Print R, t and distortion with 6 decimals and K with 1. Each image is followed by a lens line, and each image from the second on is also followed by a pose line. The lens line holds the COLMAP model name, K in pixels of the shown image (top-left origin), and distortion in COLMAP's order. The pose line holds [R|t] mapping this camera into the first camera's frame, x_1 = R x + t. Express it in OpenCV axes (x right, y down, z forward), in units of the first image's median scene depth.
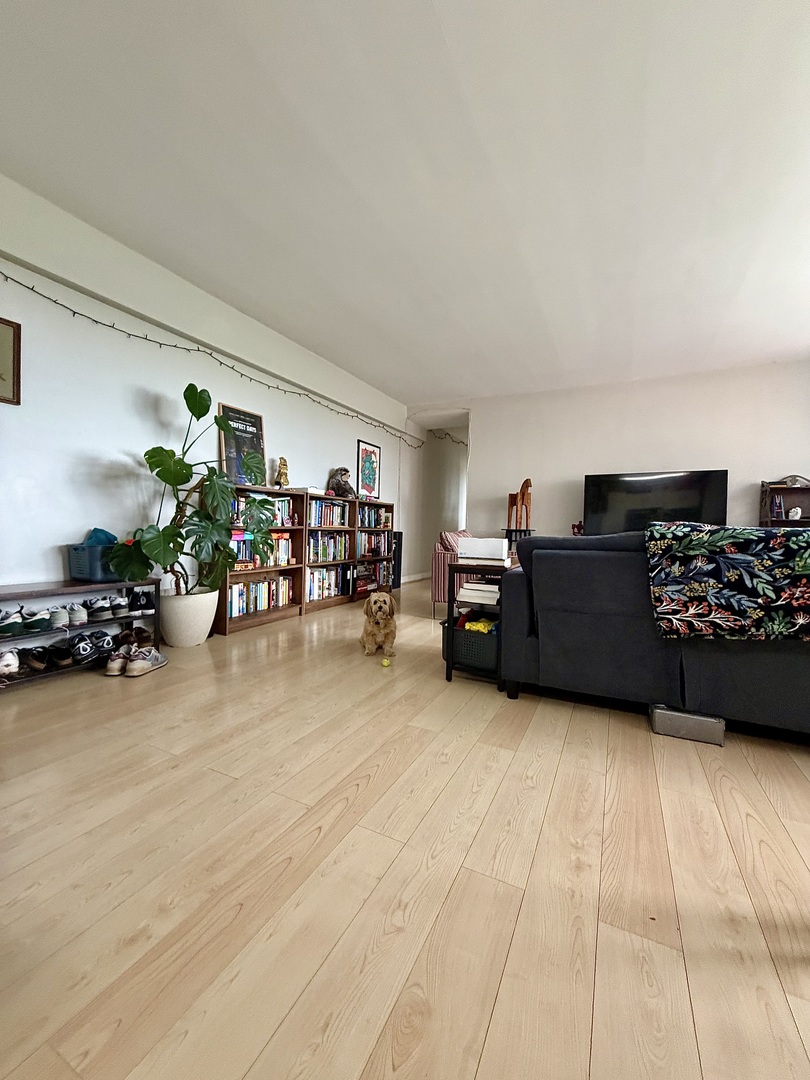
lens RADIAL K [[429.4, 0, 406.4], [0, 429.4, 537.0], [0, 0, 1]] dist [-0.000935, -0.000571]
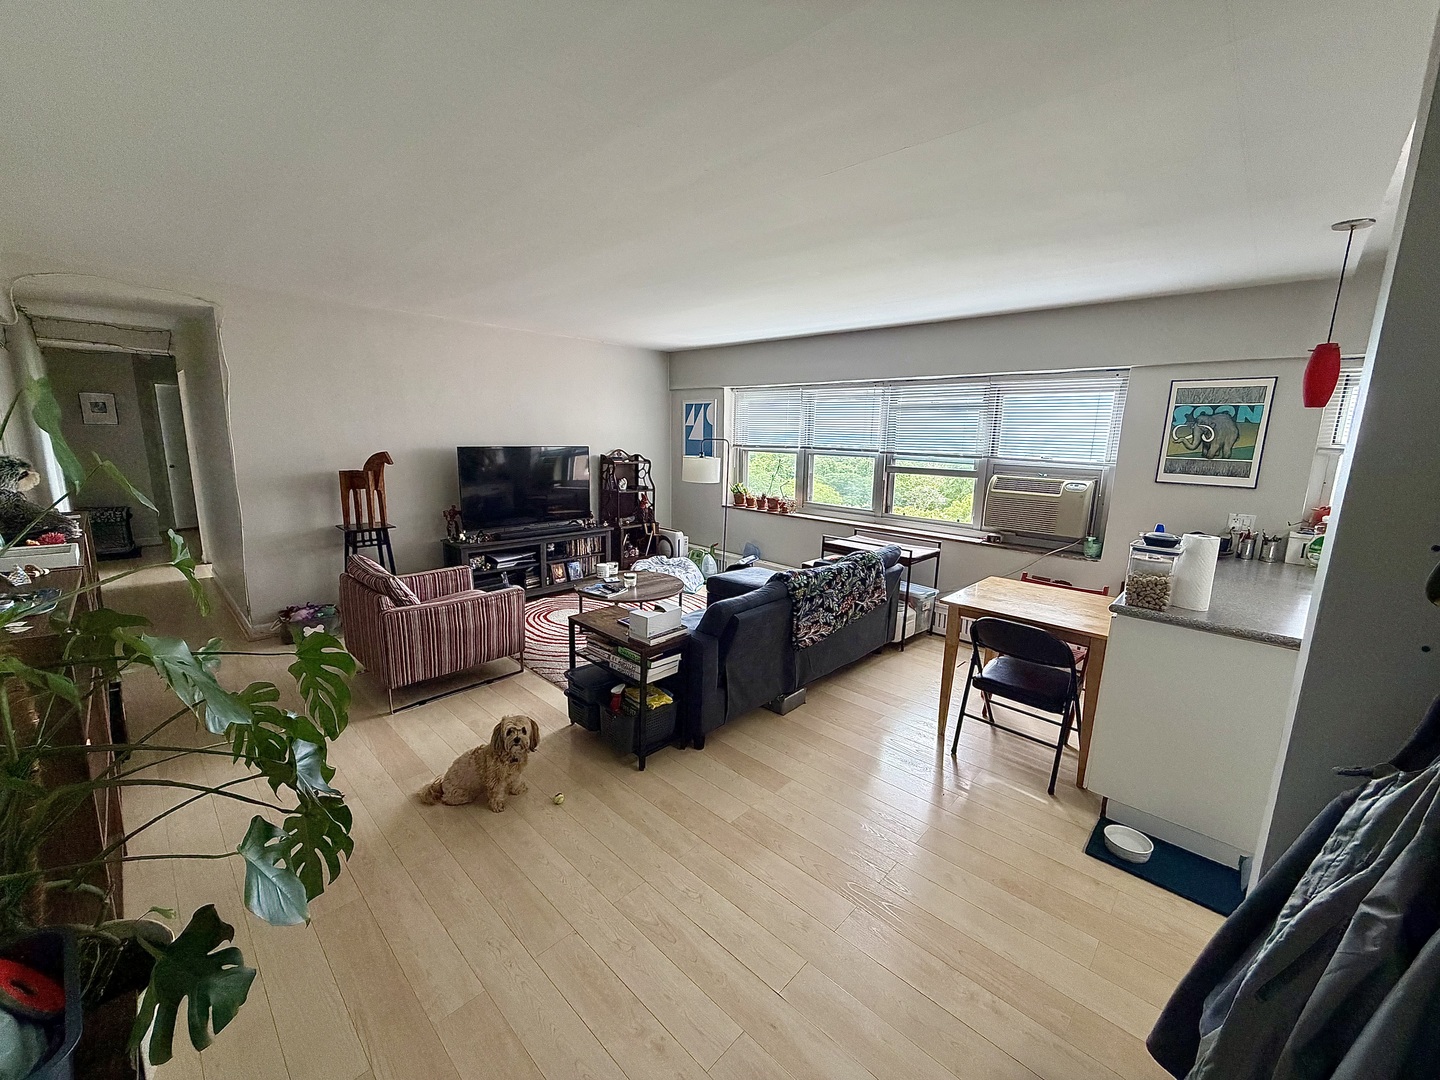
lens RADIAL K [[572.6, 0, 713.9], [0, 572.6, 539.0], [0, 0, 1]] dist [-0.000935, -0.000571]
pose [[0.300515, -0.189430, 0.934777, -0.531436], [-0.002810, 0.979898, 0.199477, -0.228693], [-0.953773, -0.062573, 0.293942, 0.311678]]
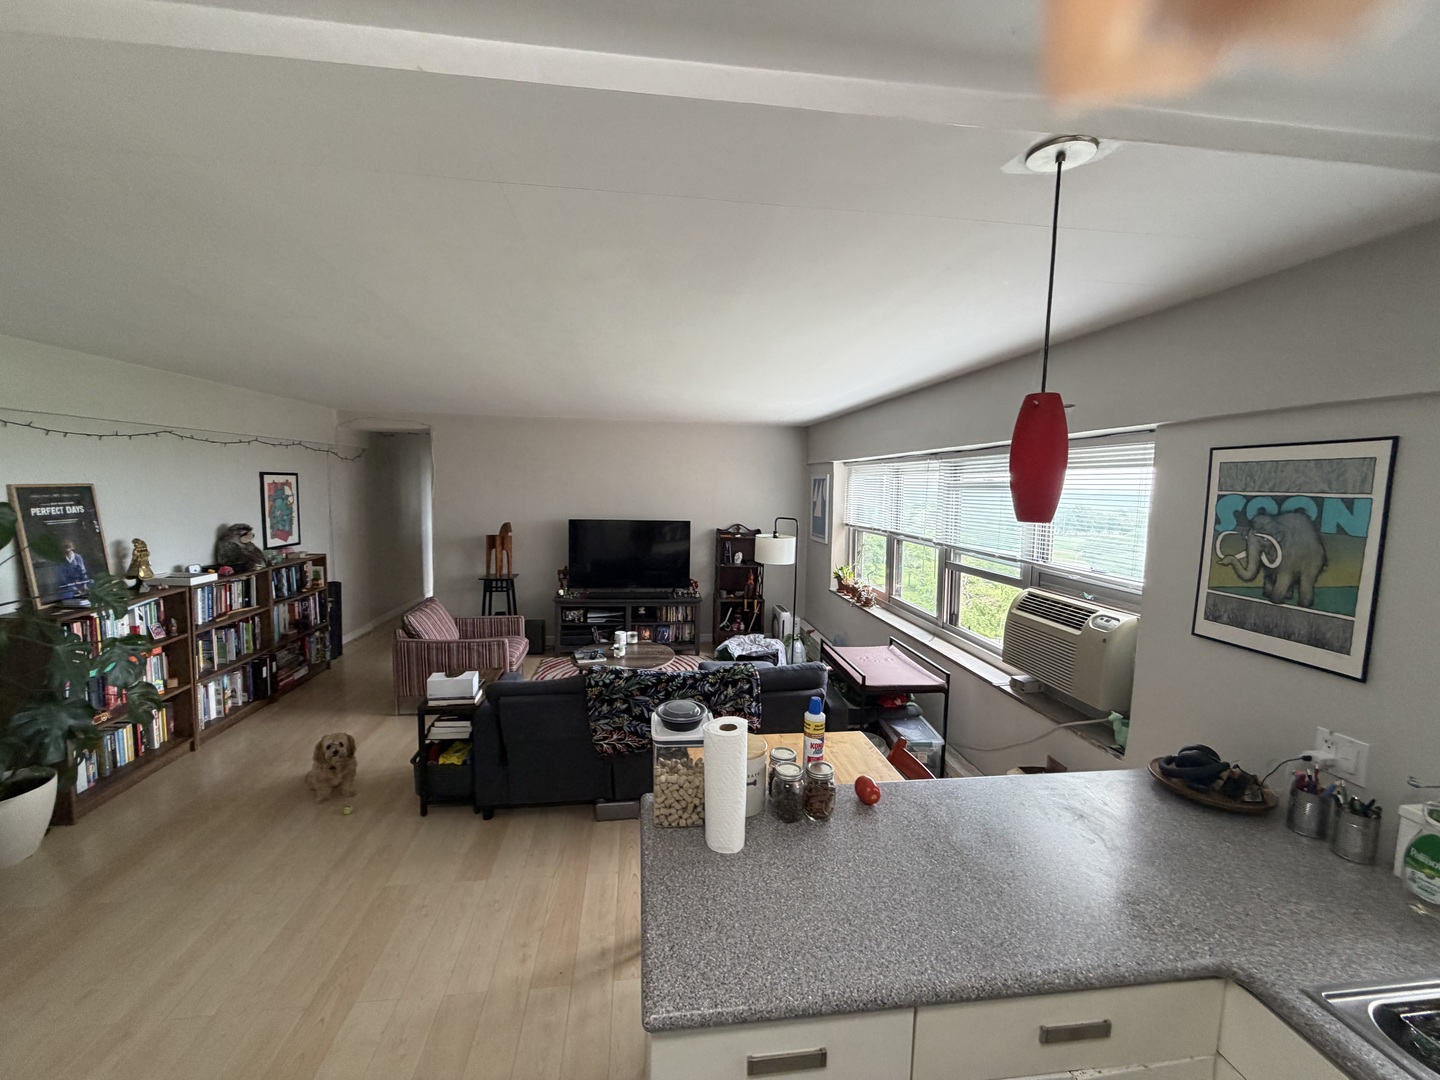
lens RADIAL K [[572.6, 0, 713.9], [0, 572.6, 539.0], [0, 0, 1]] dist [-0.000935, -0.000571]
pose [[0.829497, -0.056787, 0.555616, -0.029508], [0.004636, 0.995483, 0.094823, -0.267845], [-0.558492, -0.076080, 0.826014, -0.281061]]
